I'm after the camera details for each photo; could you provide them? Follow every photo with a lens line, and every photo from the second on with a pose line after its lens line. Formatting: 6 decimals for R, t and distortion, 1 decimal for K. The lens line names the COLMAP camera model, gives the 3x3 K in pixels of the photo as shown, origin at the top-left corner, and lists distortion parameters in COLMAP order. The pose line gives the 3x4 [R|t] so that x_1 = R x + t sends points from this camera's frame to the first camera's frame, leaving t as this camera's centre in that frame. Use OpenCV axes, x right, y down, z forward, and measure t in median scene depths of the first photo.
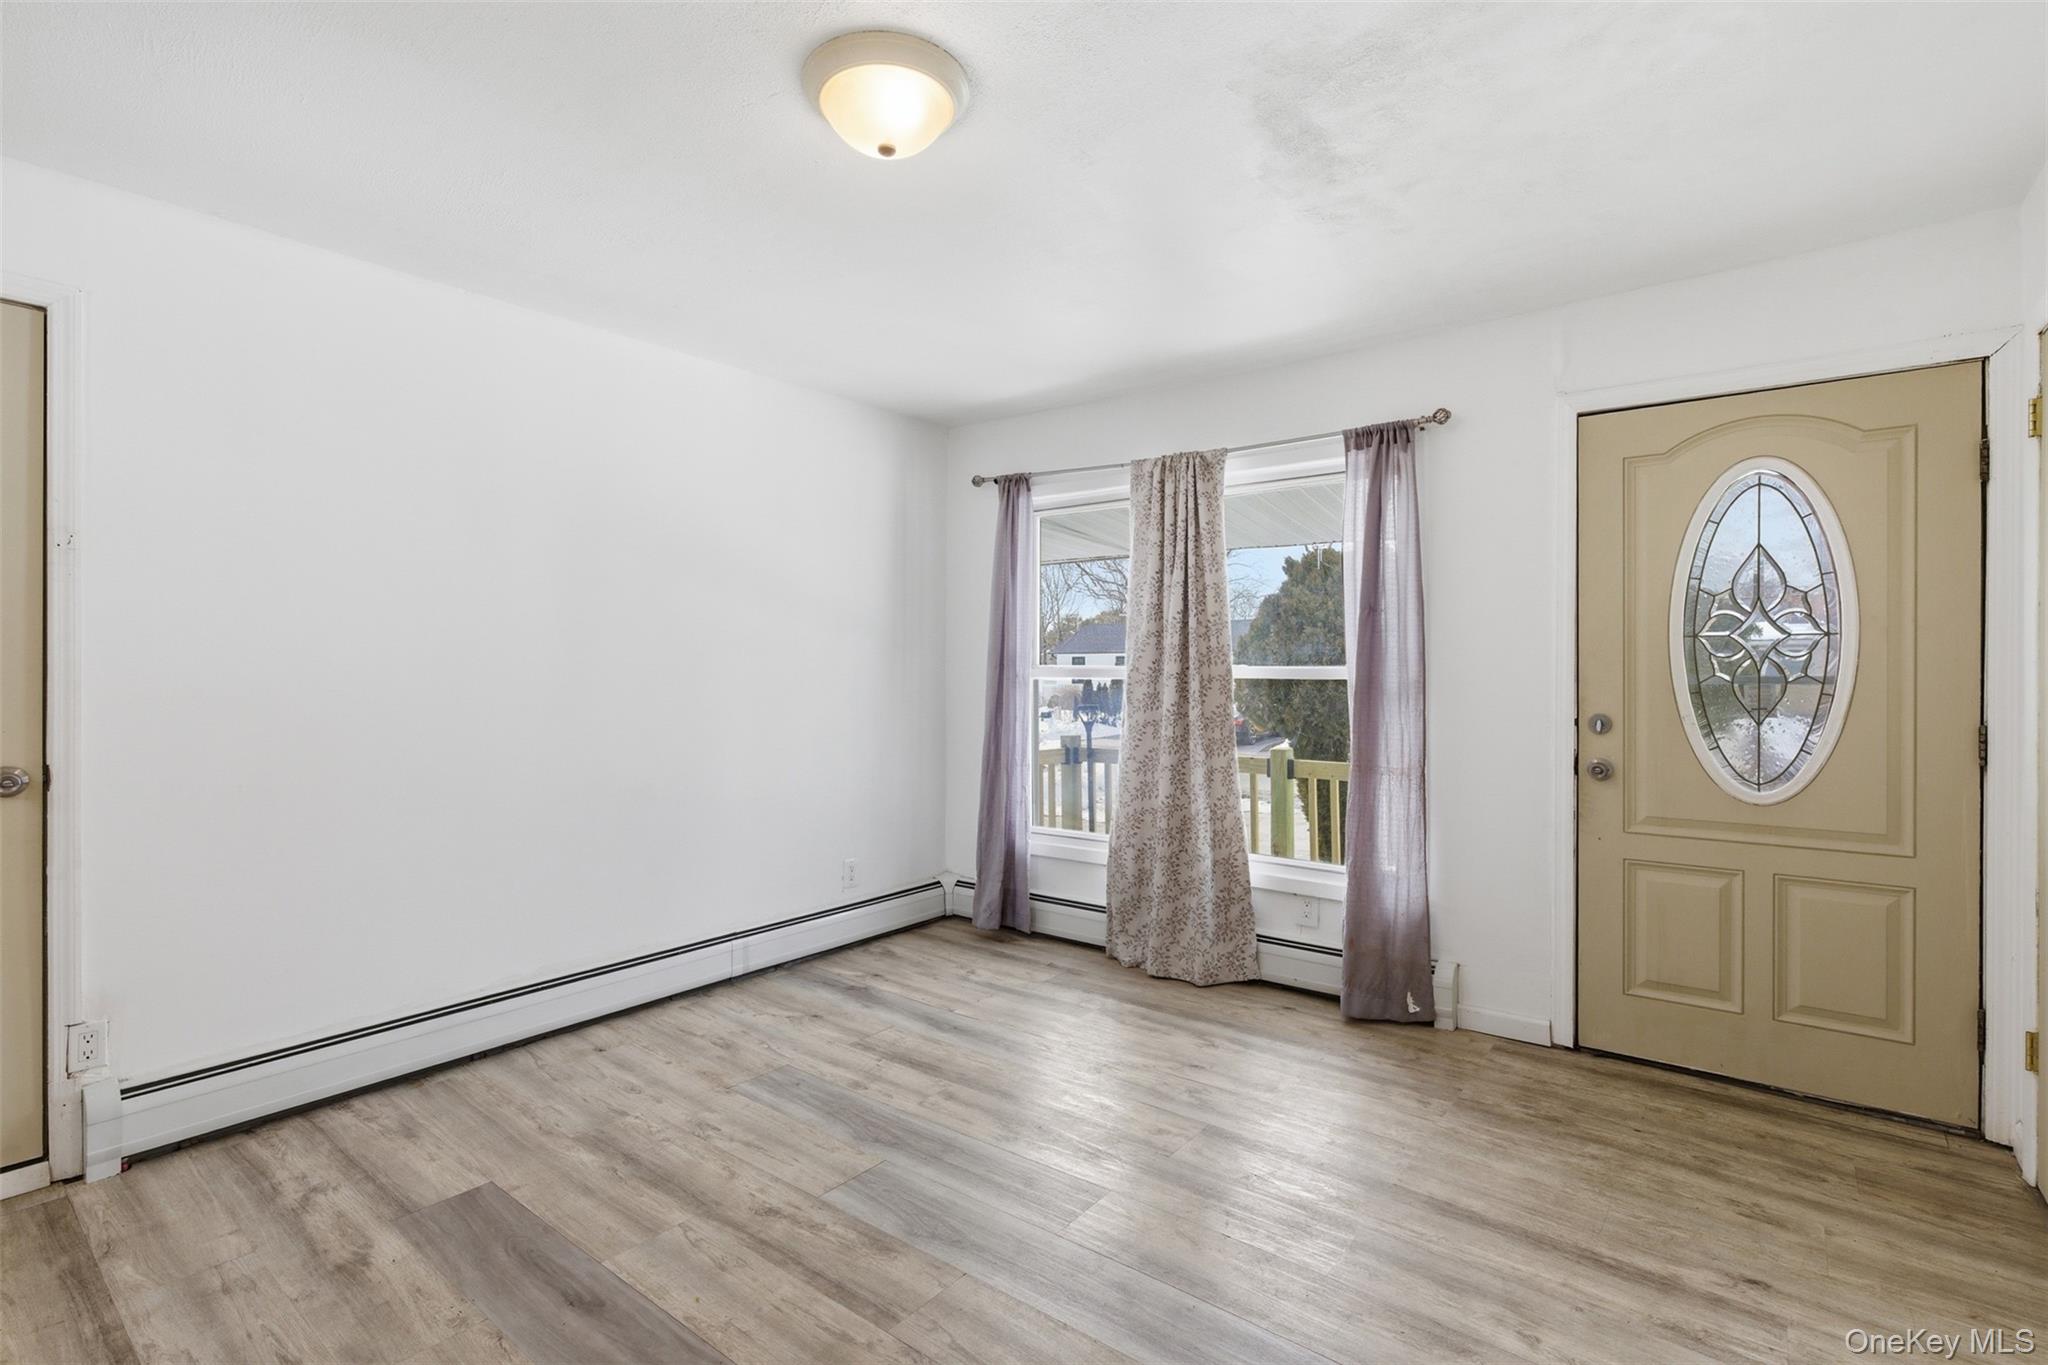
lens RADIAL K [[953.2, 0, 1016.7], [0, 953.2, 671.3], [0, 0, 1]] dist [-0.000233, 0.000136]
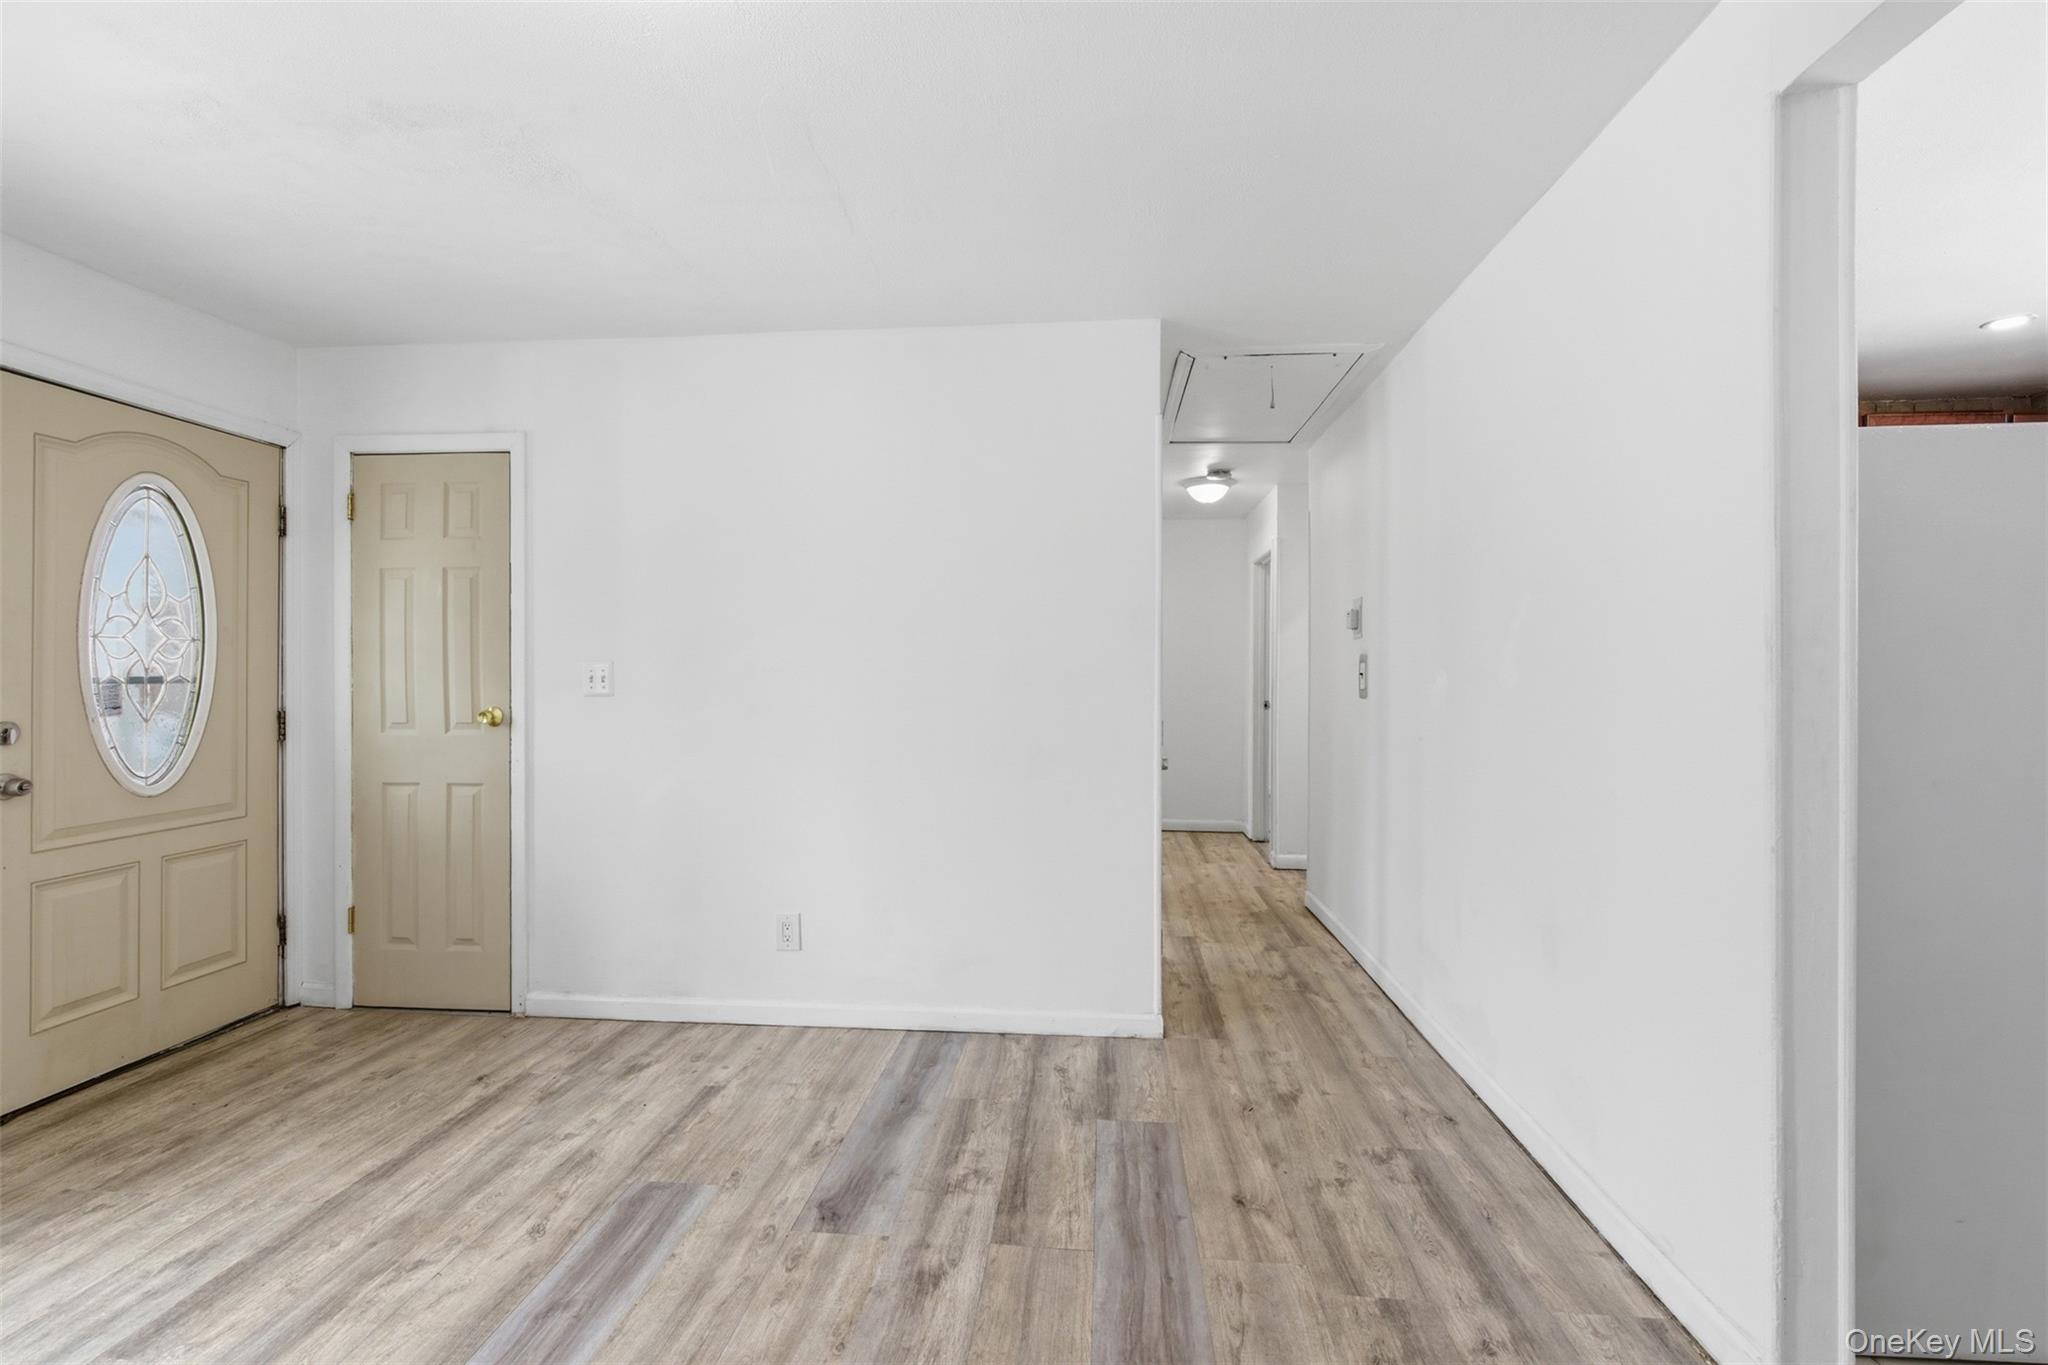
lens RADIAL K [[930.0, 0, 1015.9], [0, 930.0, 679.4], [0, 0, 1]] dist [-0.000219, 0.000250]
pose [[-0.545294, -0.007415, 0.838212, -0.607160], [-0.000563, 0.999964, 0.008480, -0.001162], [-0.838245, 0.004152, -0.545278, 0.725157]]
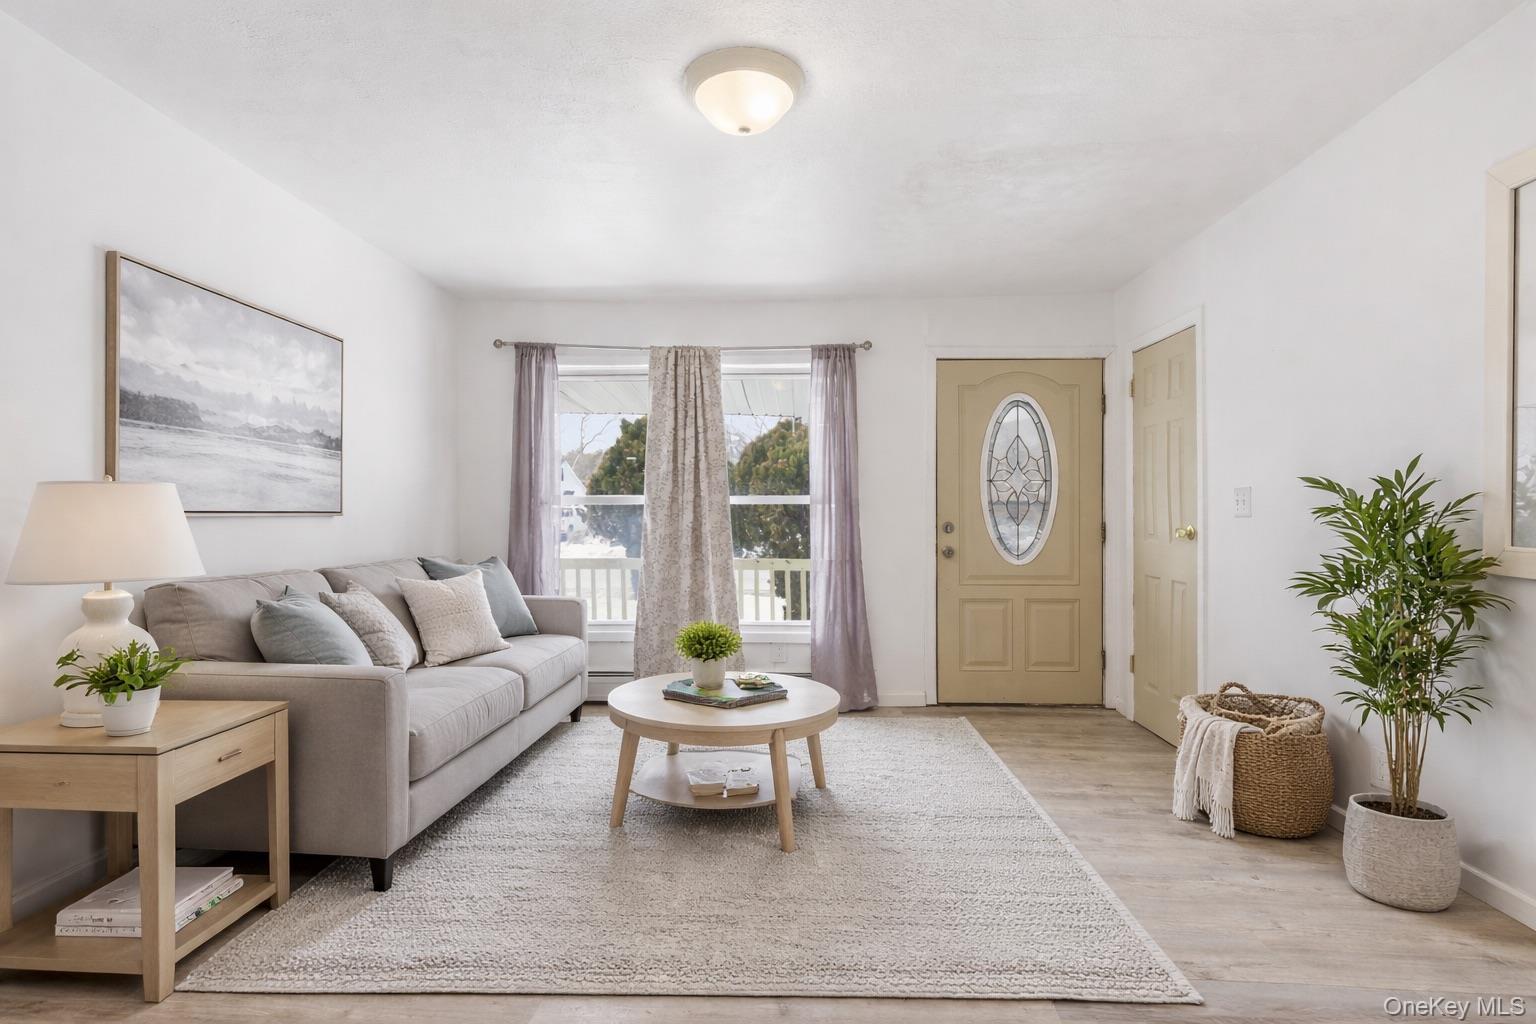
lens RADIAL K [[686.9, 0, 782.8], [0, 686.9, 505.6], [0, 0, 1]] dist [0.002758, 0.001039]
pose [[0.797096, -0.007753, 0.603803, -0.480634], [0.003214, 0.999958, 0.008597, 0.000270], [-0.603844, -0.004911, 0.797087, 0.140955]]
